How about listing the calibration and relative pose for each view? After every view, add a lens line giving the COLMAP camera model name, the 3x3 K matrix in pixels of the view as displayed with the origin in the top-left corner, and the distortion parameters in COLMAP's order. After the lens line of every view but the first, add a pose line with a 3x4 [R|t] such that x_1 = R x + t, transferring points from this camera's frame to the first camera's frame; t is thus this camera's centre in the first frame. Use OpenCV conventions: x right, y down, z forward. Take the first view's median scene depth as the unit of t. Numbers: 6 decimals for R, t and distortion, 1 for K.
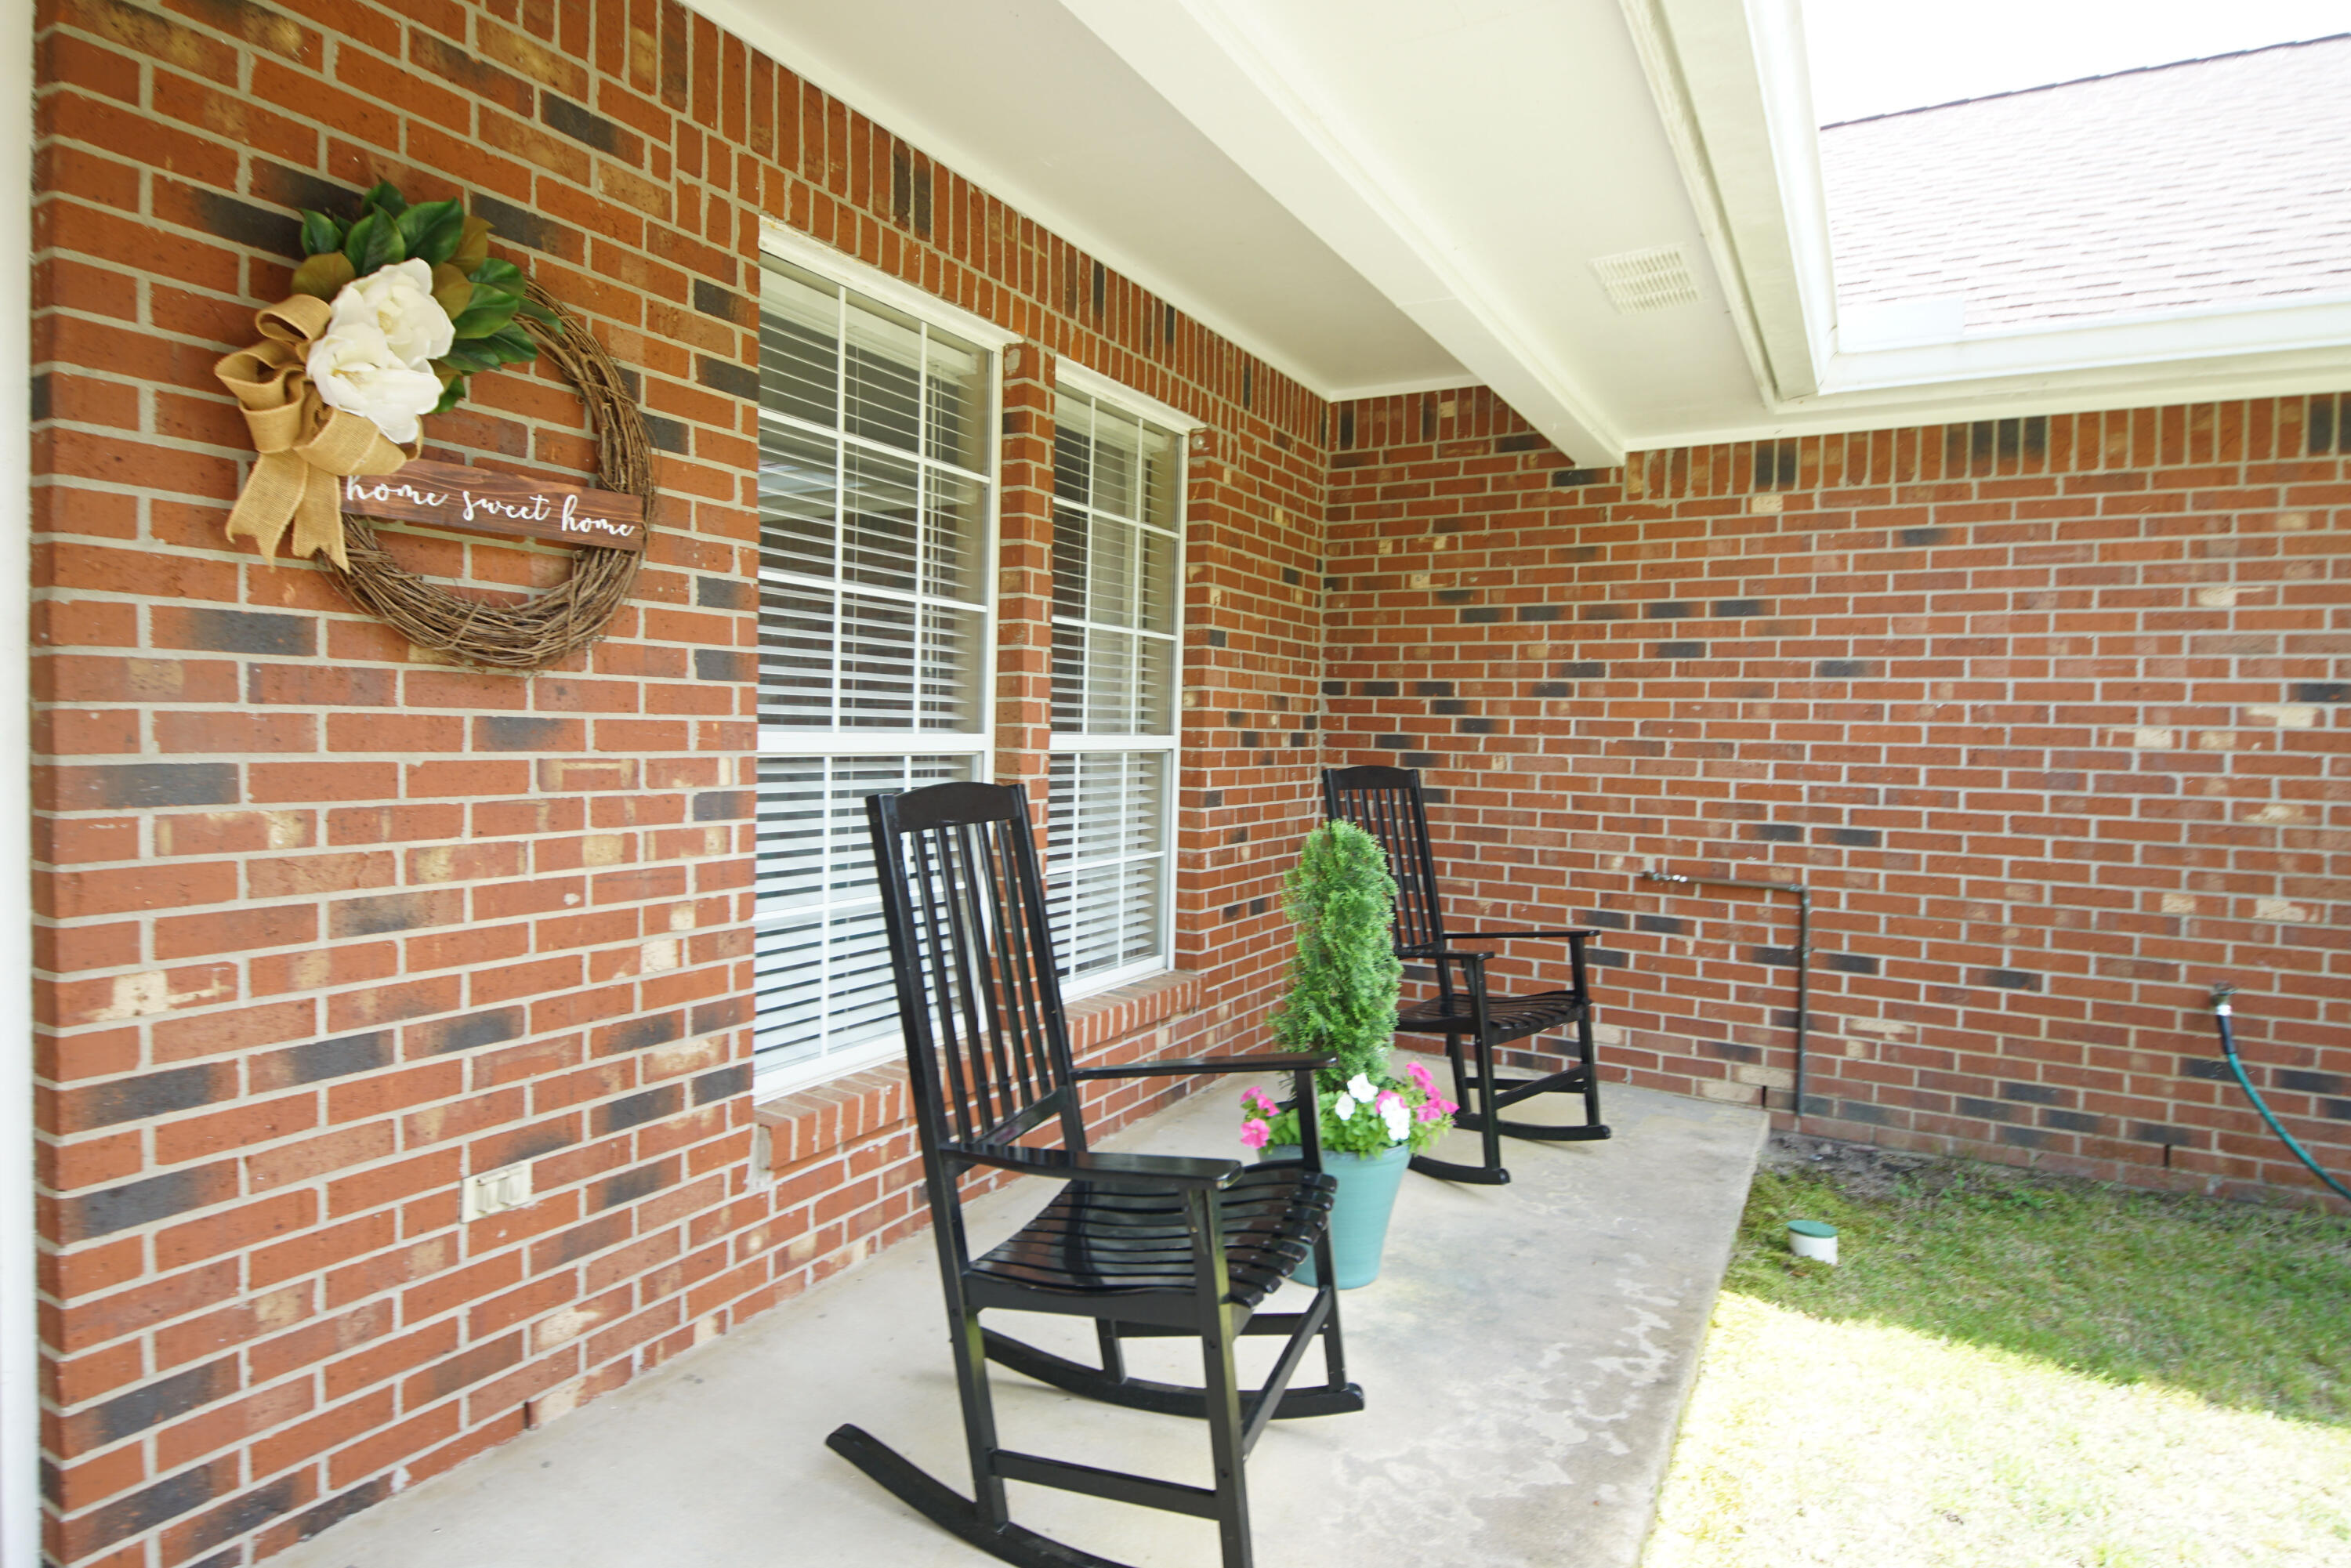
lens RADIAL K [[1265.3, 0, 1173.4], [0, 1265.3, 776.6], [0, 0, 1]] dist [0.019704, -0.024997]
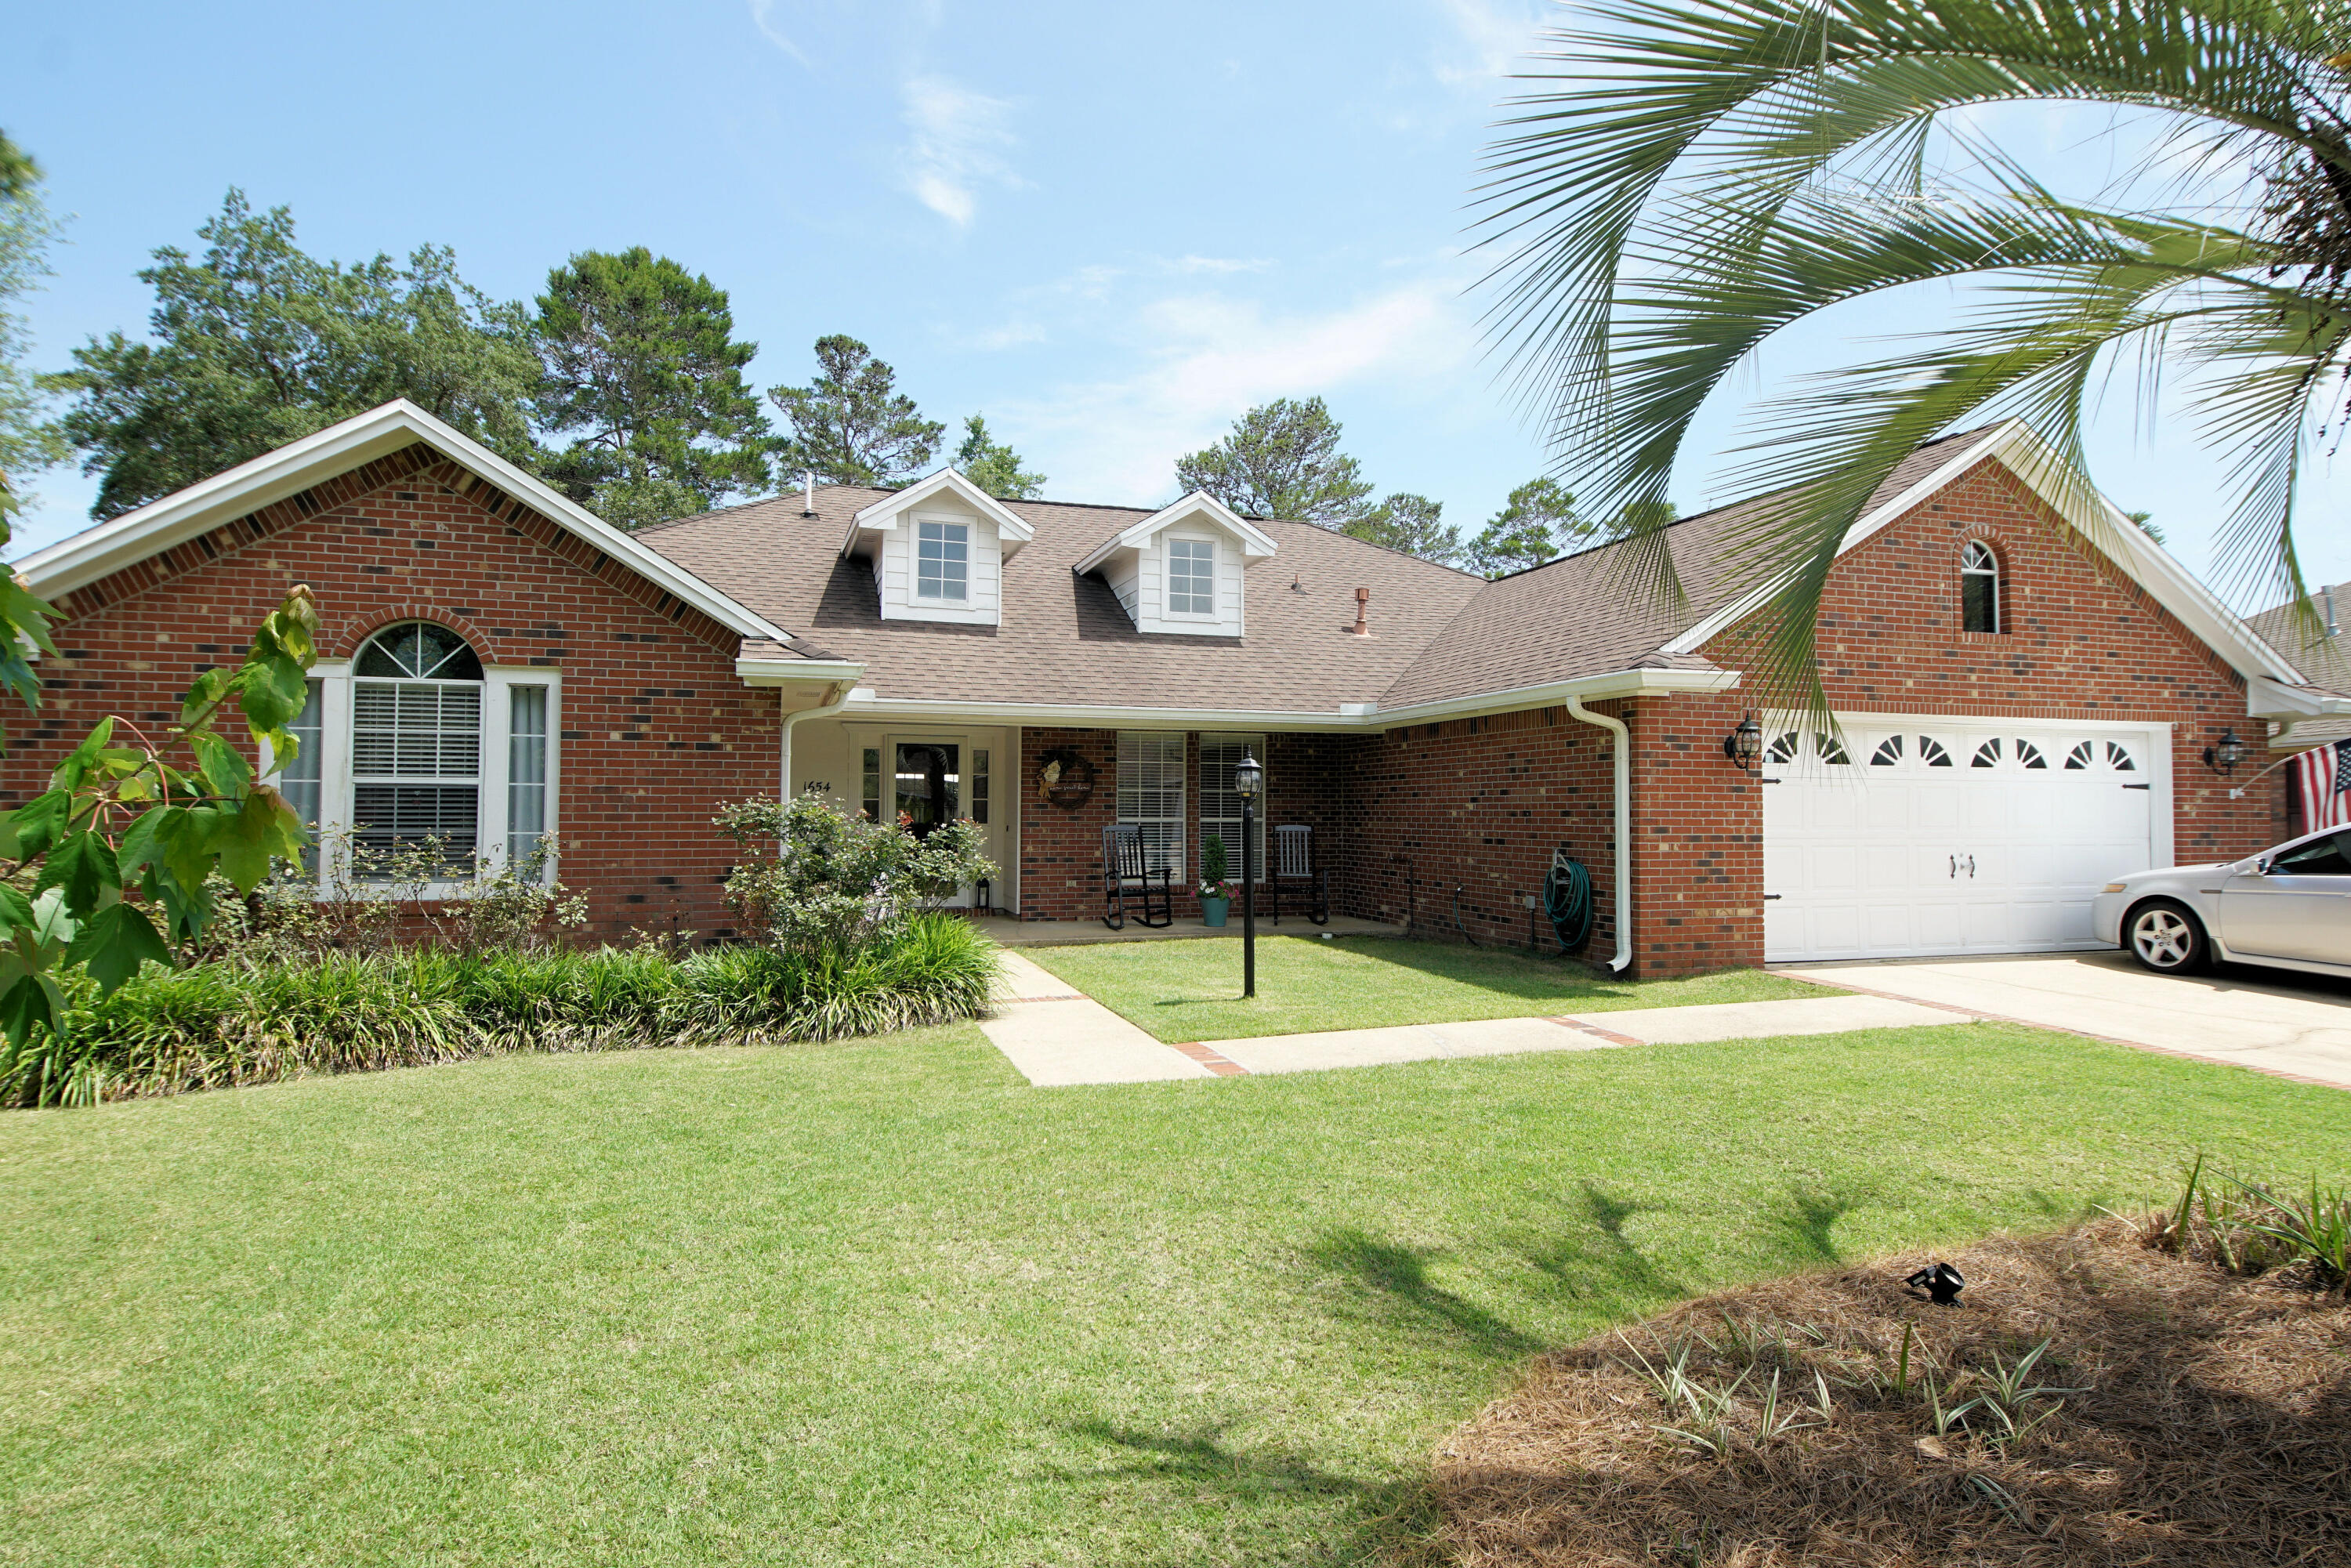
lens RADIAL K [[1265.3, 0, 1175.0], [0, 1265.3, 787.5], [0, 0, 1]] dist [0.019704, -0.024997]
pose [[0.742782, -0.033989, -0.668670, 4.199699], [-0.010457, 0.998000, -0.062345, 0.206890], [0.669451, 0.053301, 0.740941, -3.504085]]
